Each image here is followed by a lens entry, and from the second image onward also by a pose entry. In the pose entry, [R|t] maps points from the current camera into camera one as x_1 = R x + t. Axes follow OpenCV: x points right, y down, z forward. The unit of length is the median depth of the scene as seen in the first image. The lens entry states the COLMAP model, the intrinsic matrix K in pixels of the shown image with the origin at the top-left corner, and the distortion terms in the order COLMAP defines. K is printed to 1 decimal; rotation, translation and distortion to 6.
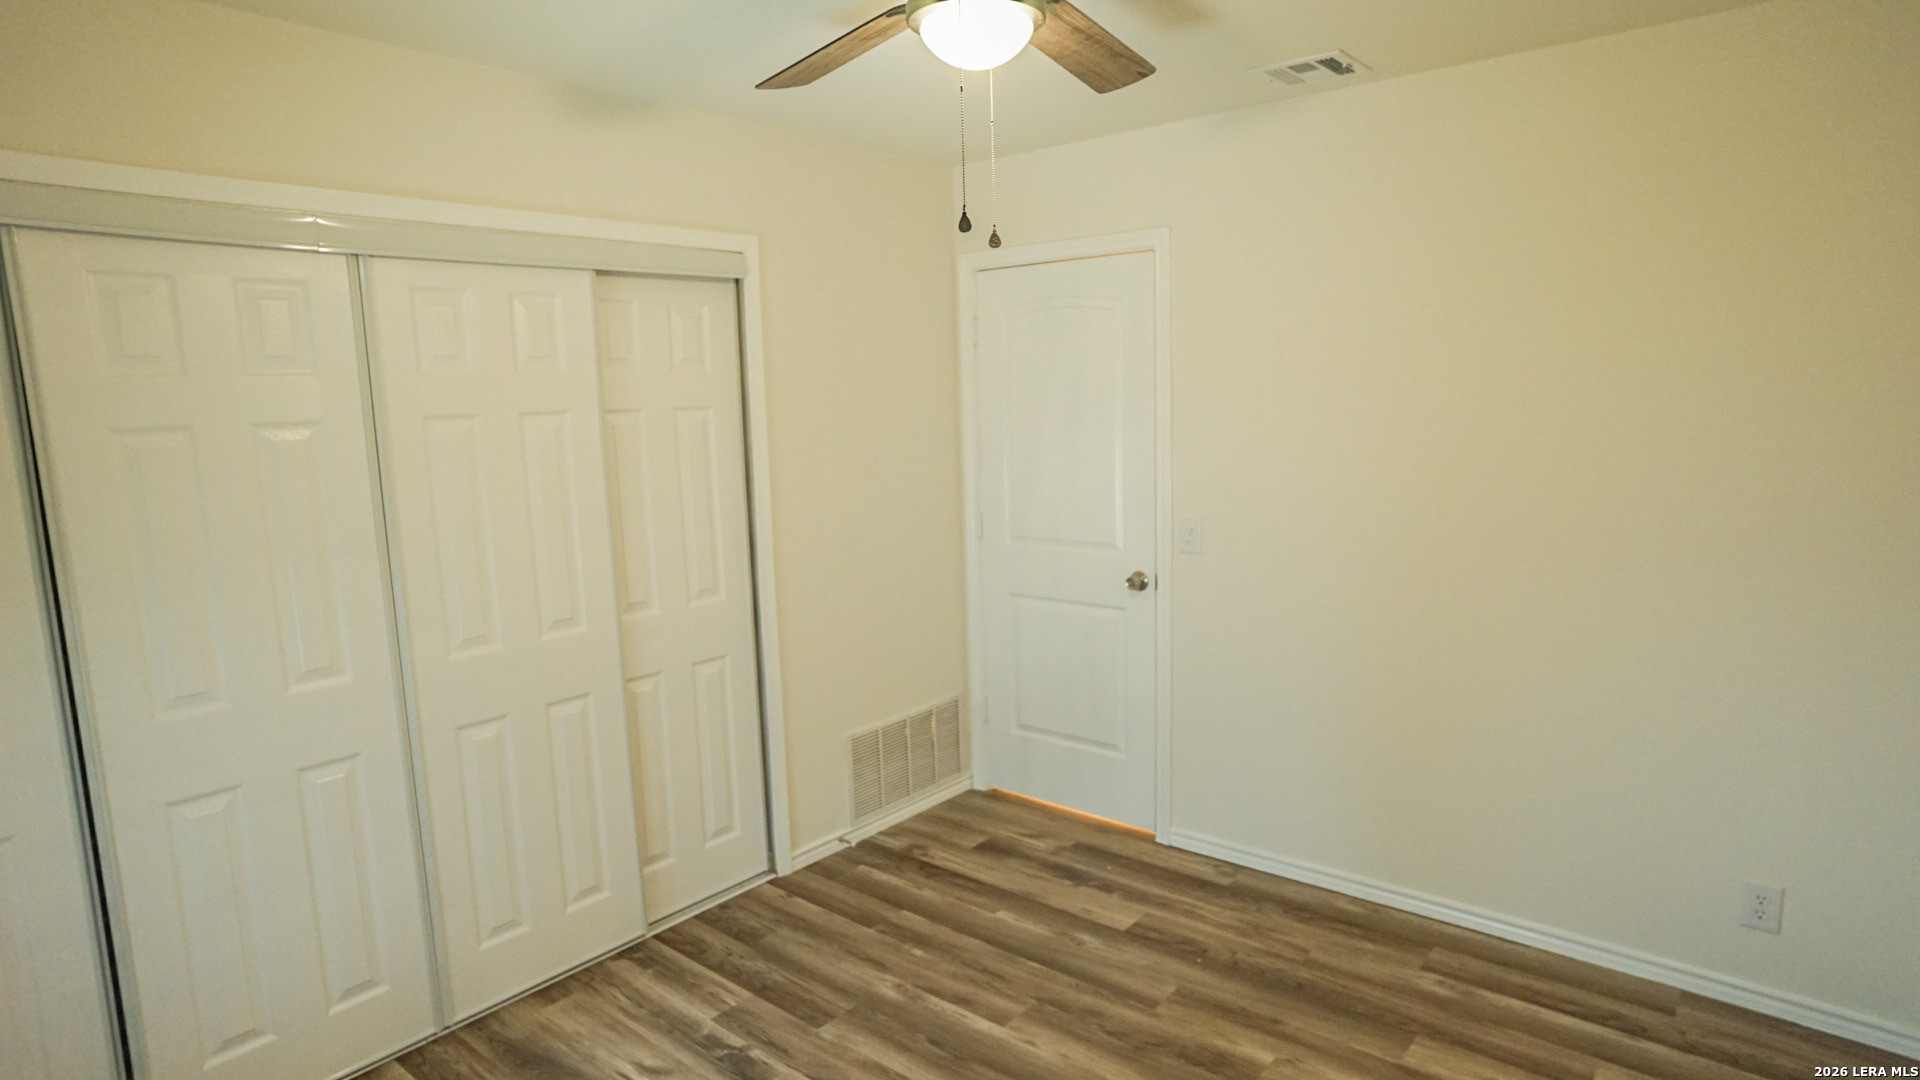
lens RADIAL K [[1048.6, 0, 952.5], [0, 1048.6, 547.0], [0, 0, 1]] dist [-0.053978, 0.039084]
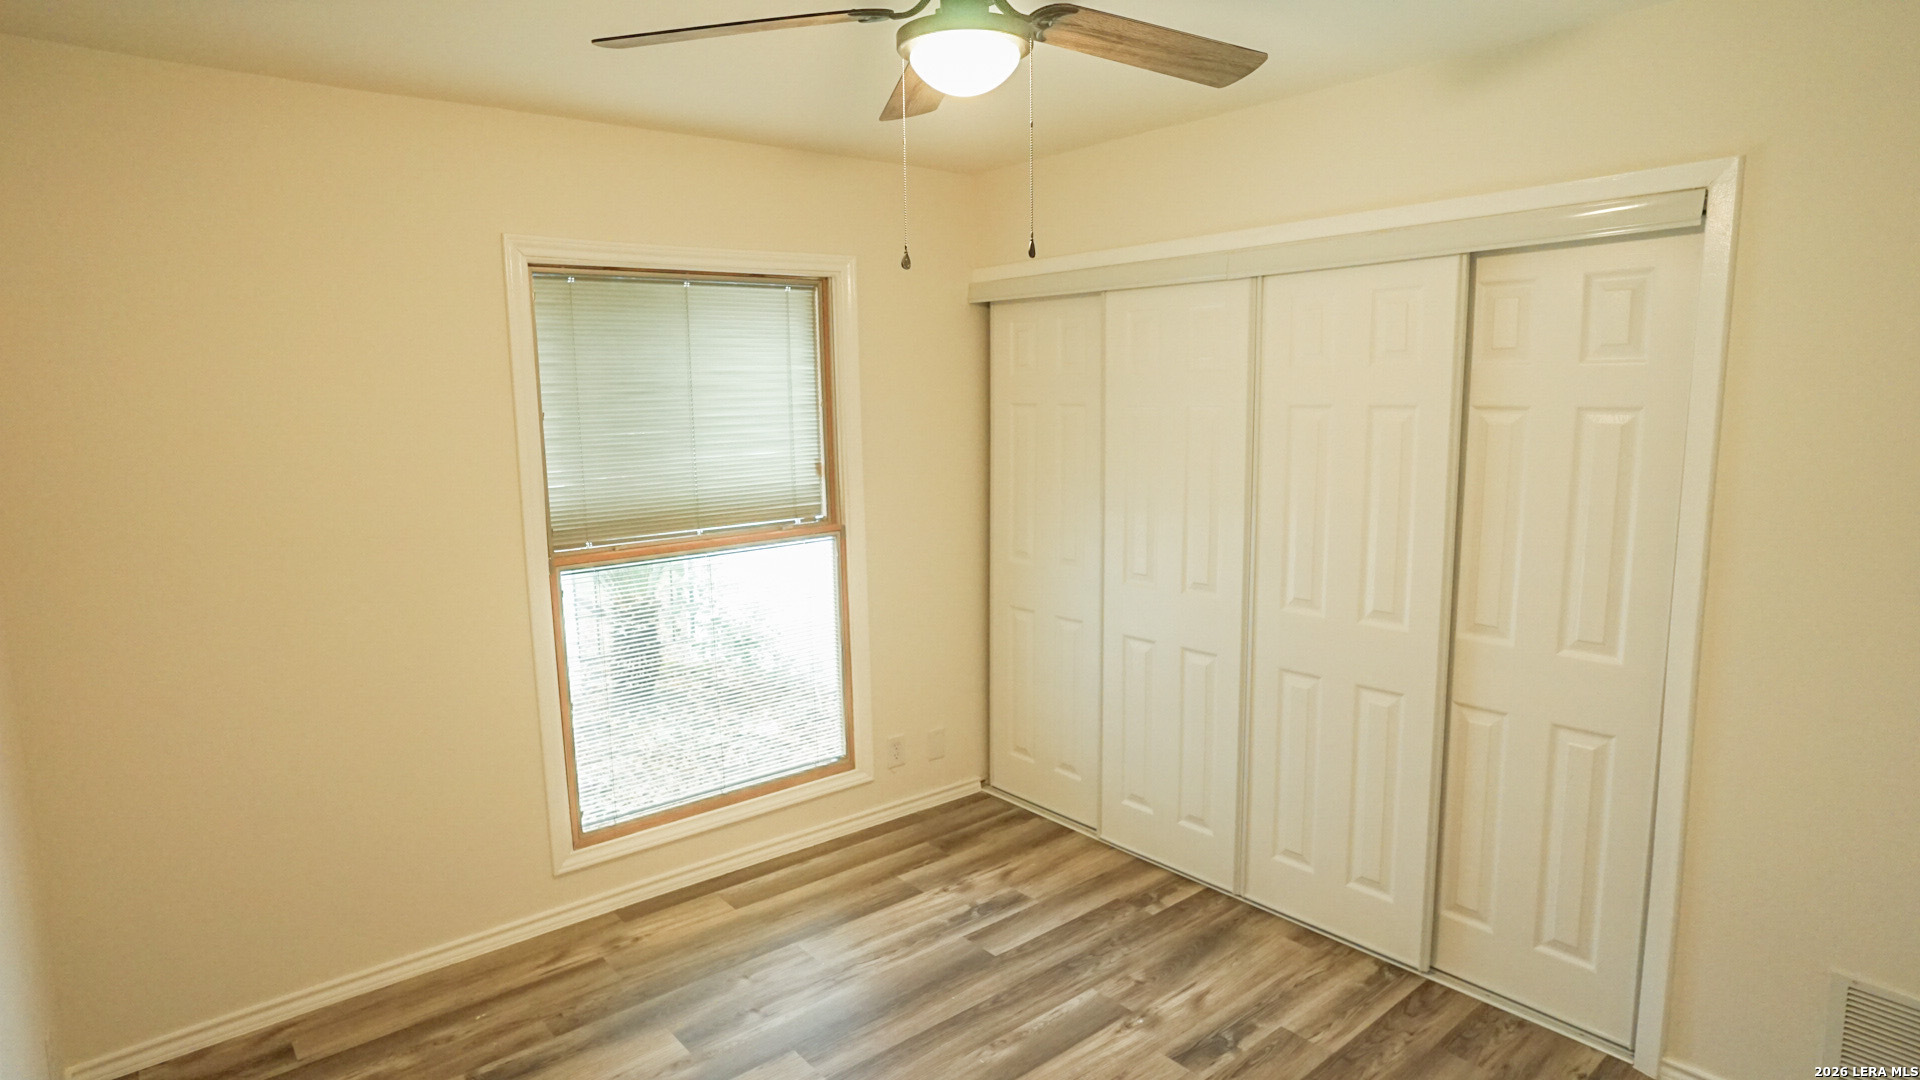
lens RADIAL K [[1048.6, 0, 952.5], [0, 1048.6, 547.0], [0, 0, 1]] dist [-0.053978, 0.039084]
pose [[-0.183868, 0.176459, -0.966982, 0.675626], [-0.118926, 0.972534, 0.200085, -0.145195], [0.975730, 0.151788, -0.157833, 0.754186]]
